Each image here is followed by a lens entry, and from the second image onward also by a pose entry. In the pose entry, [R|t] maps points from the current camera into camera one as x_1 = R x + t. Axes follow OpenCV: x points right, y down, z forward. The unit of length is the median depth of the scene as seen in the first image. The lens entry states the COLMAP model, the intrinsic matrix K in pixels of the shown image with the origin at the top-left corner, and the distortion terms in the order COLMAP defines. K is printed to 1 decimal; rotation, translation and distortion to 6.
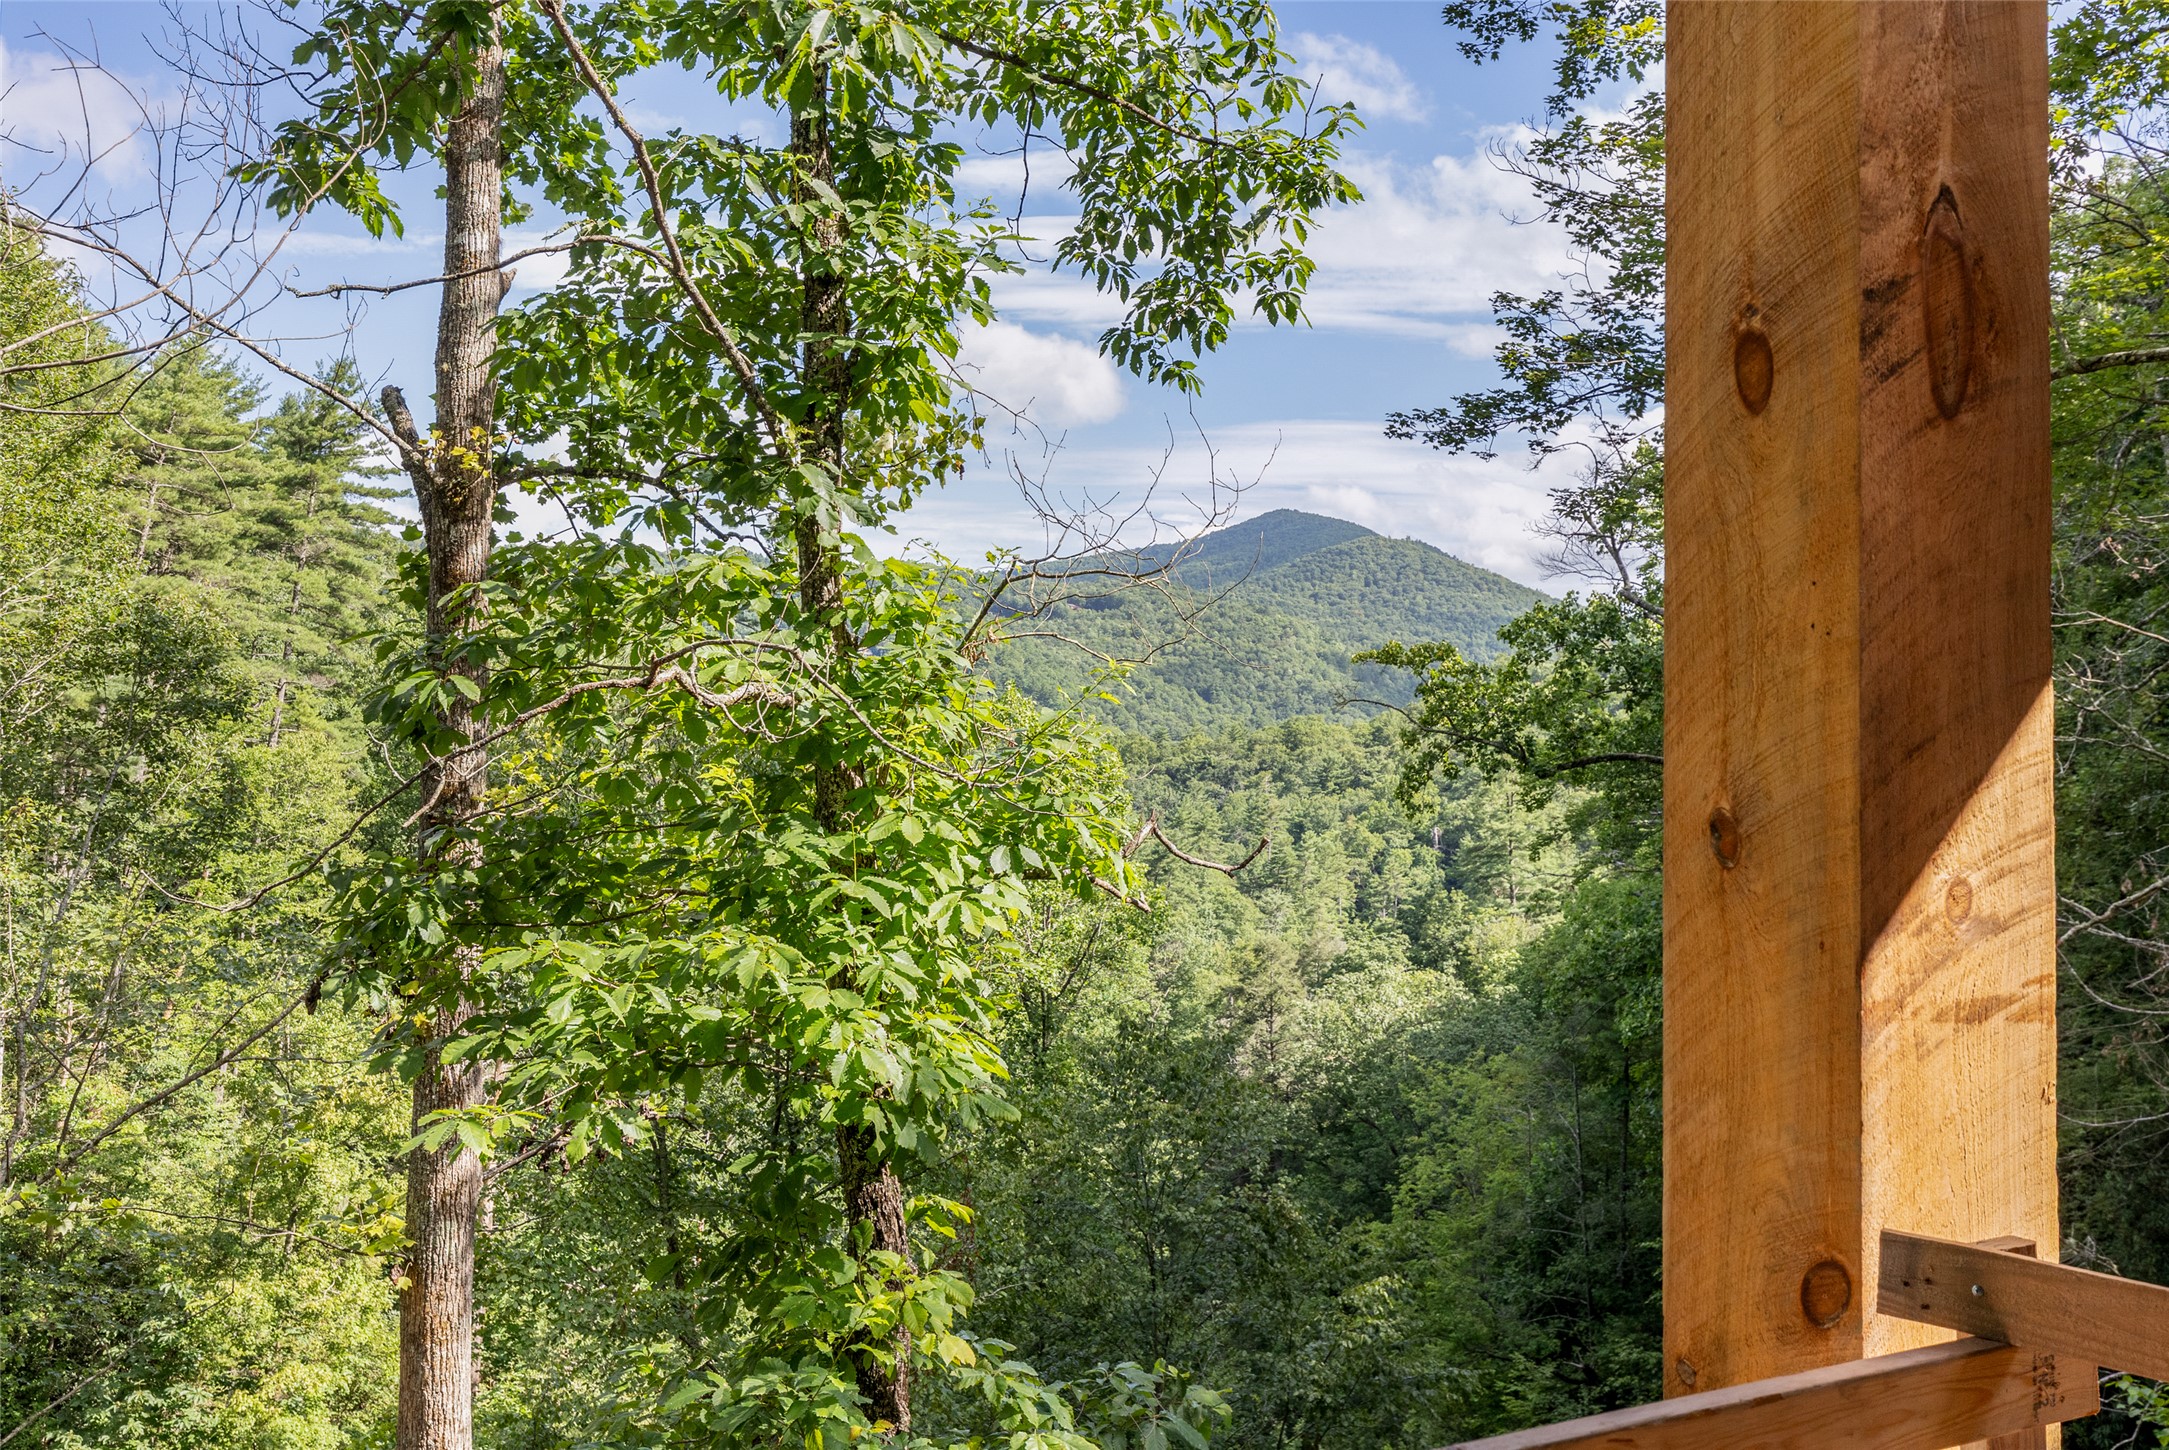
lens RADIAL K [[2100.8, 0, 1077.8], [0, 2100.8, 631.8], [0, 0, 1]] dist [0.028835, 0.011131]
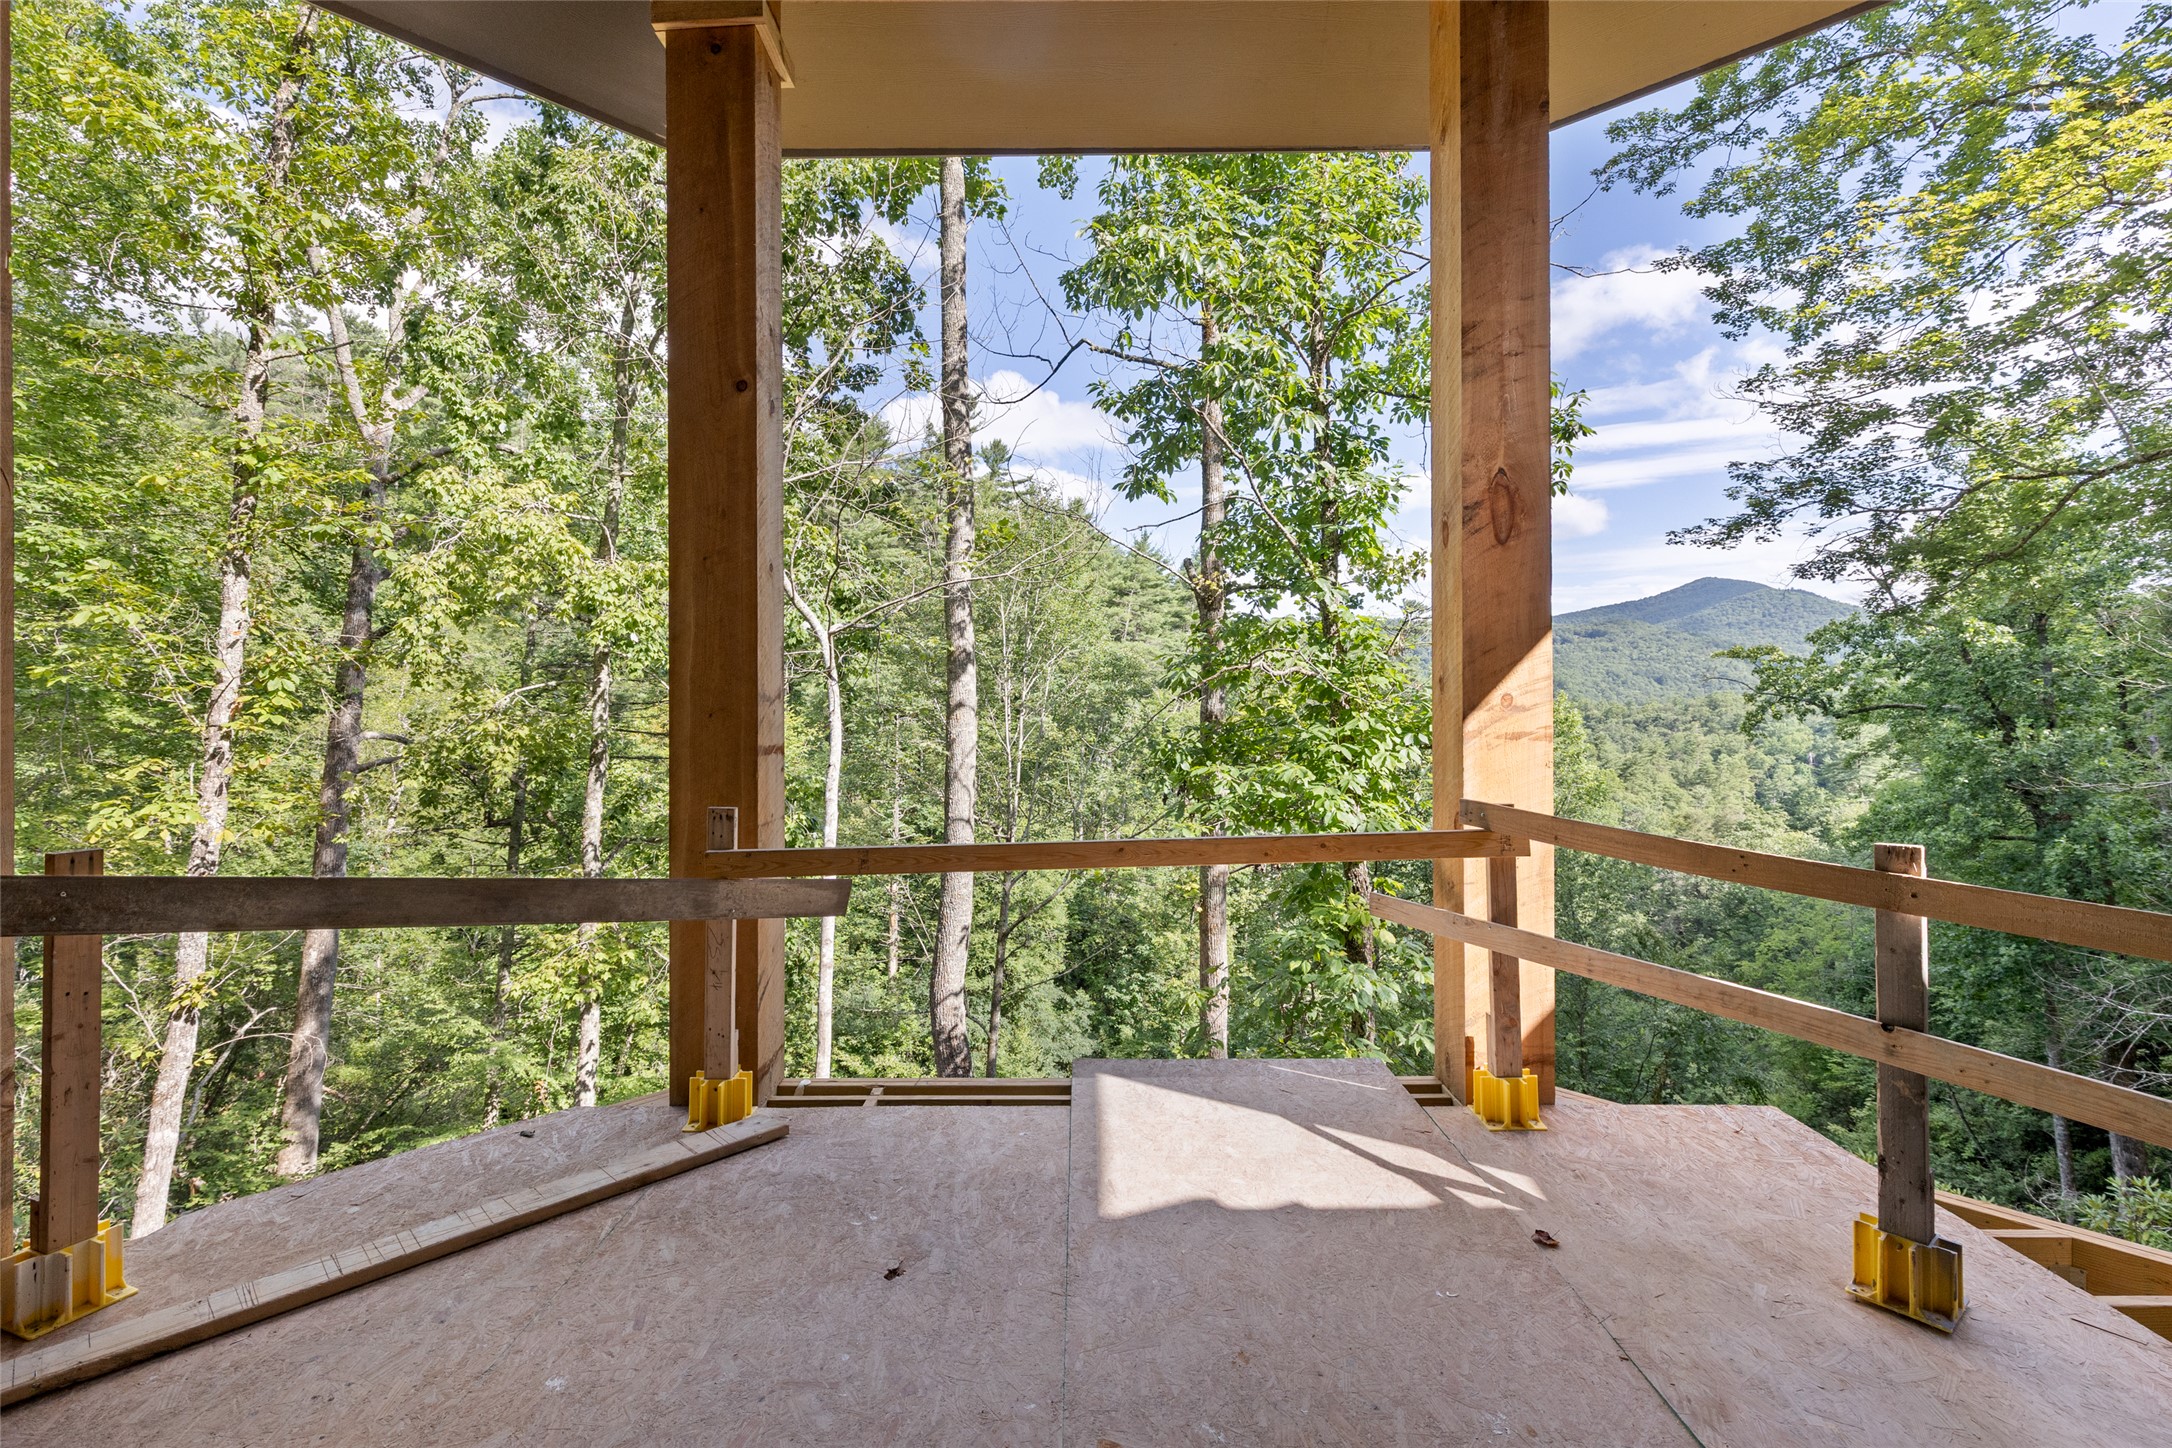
lens RADIAL K [[983.4, 0, 1078.9], [0, 983.4, 694.1], [0, 0, 1]] dist [0.000389, -0.000047]
pose [[0.888816, -0.021370, -0.457765, 0.099387], [0.037278, 0.998973, 0.025746, 0.010740], [0.456745, -0.039948, 0.888700, -0.110094]]
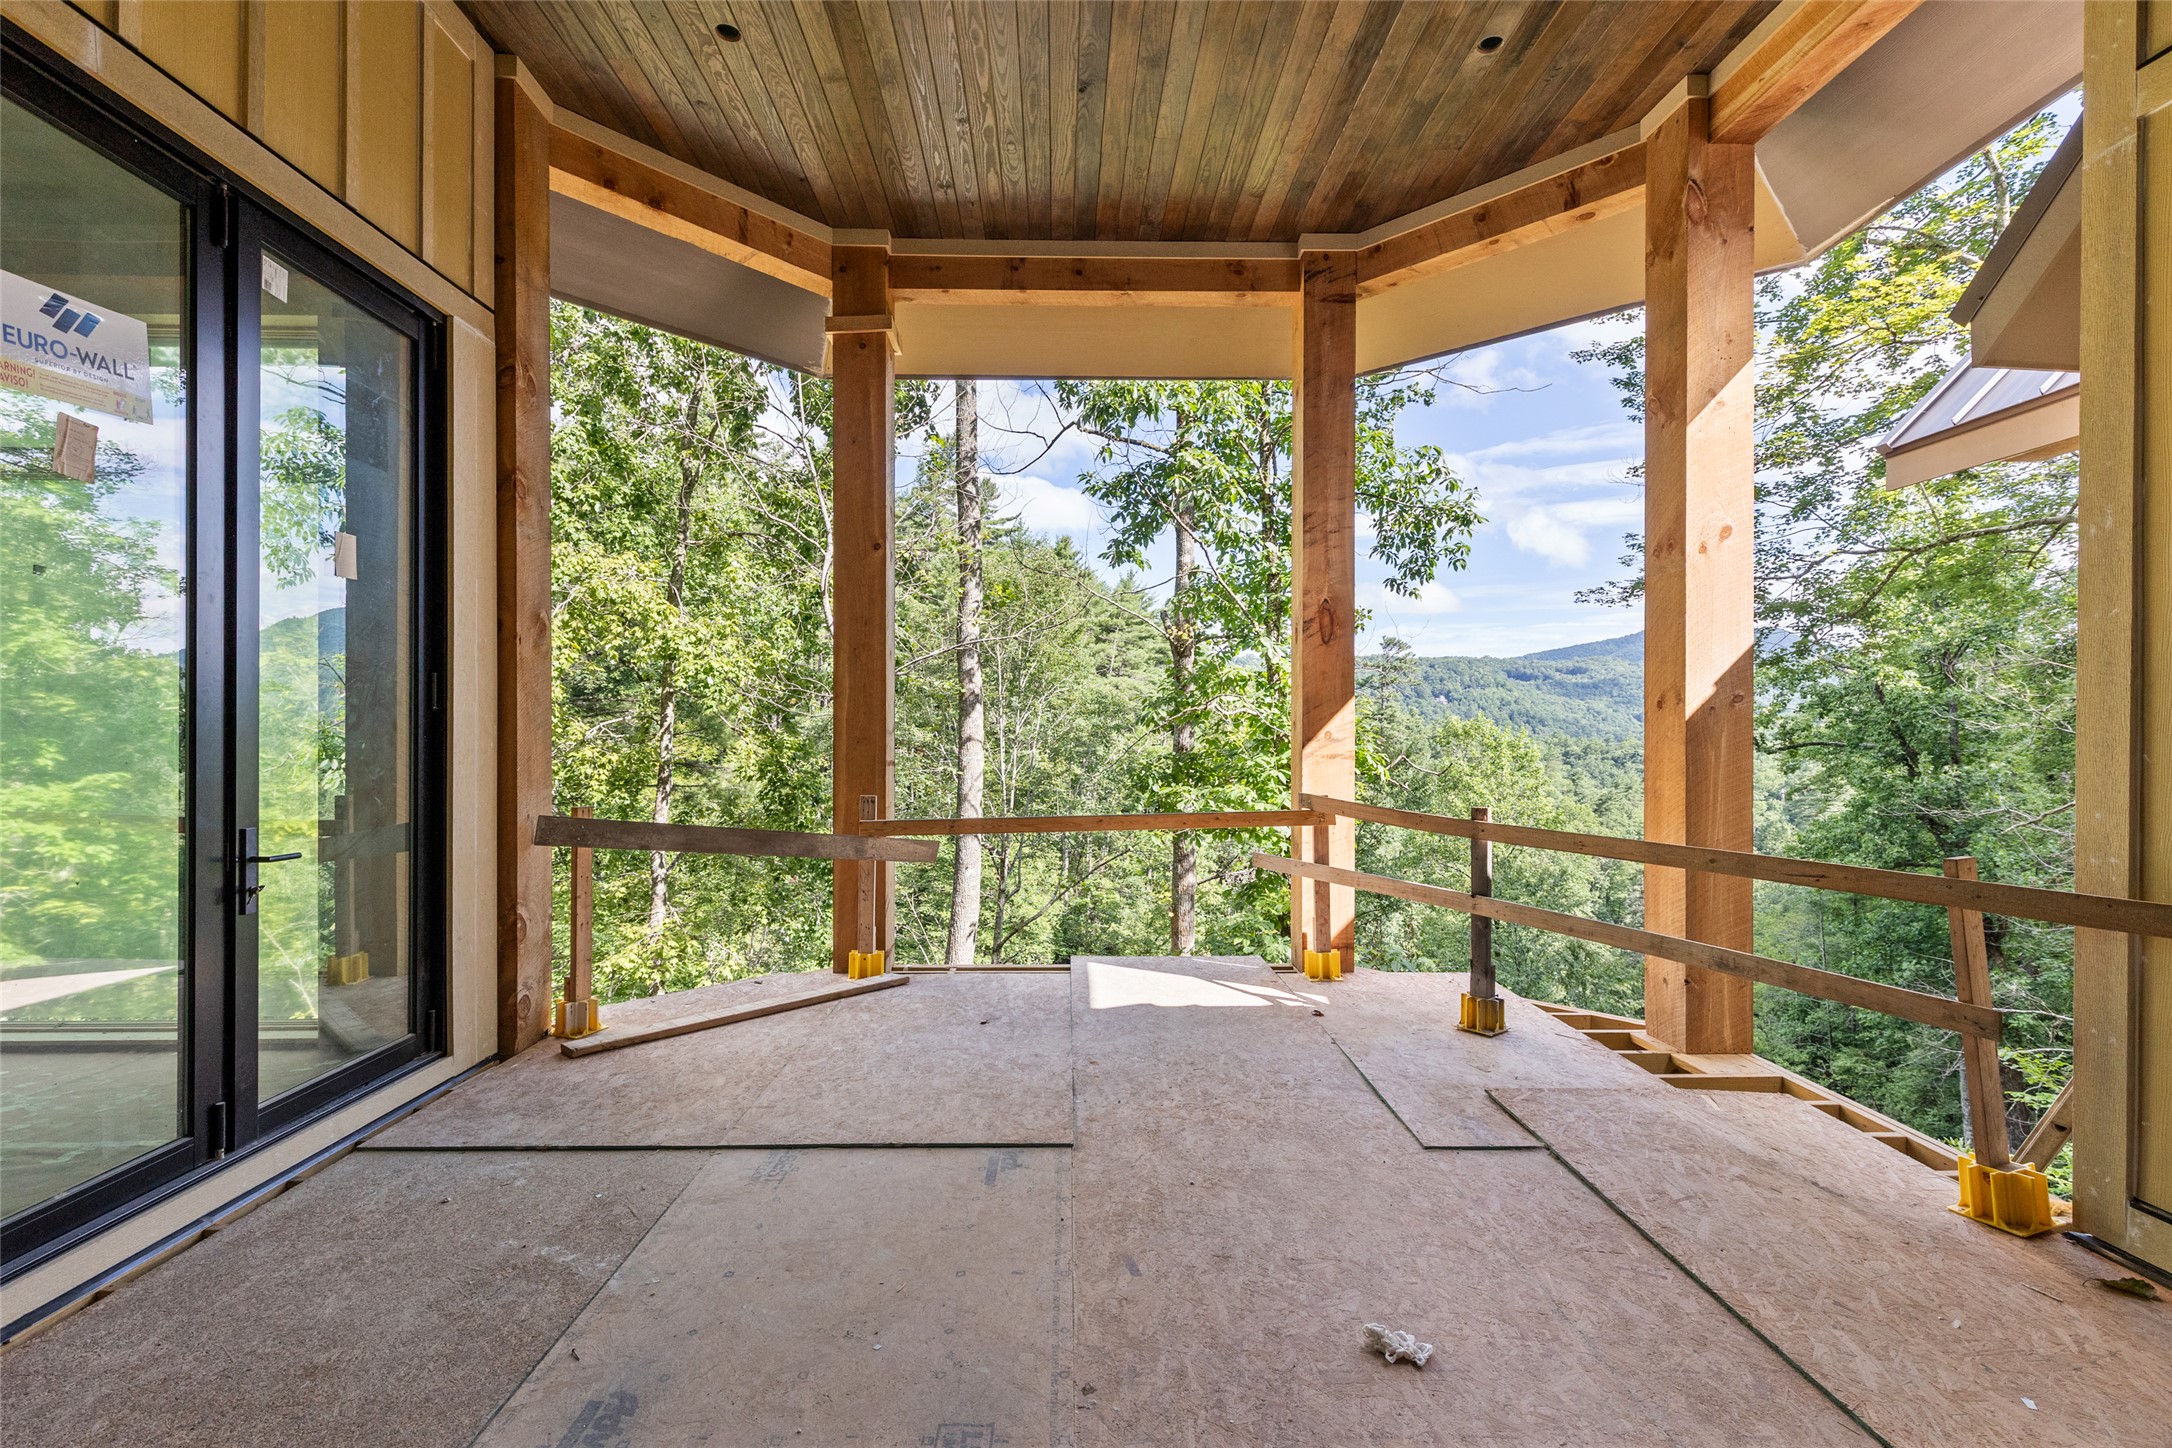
lens RADIAL K [[993.5, 0, 1086.0], [0, 993.5, 724.0], [0, 0, 1]] dist [0.000028, -0.000016]
pose [[0.898940, -0.018499, -0.437682, 0.183755], [0.031443, 0.999256, 0.022344, 0.004464], [0.436943, -0.033848, 0.898852, -0.287165]]
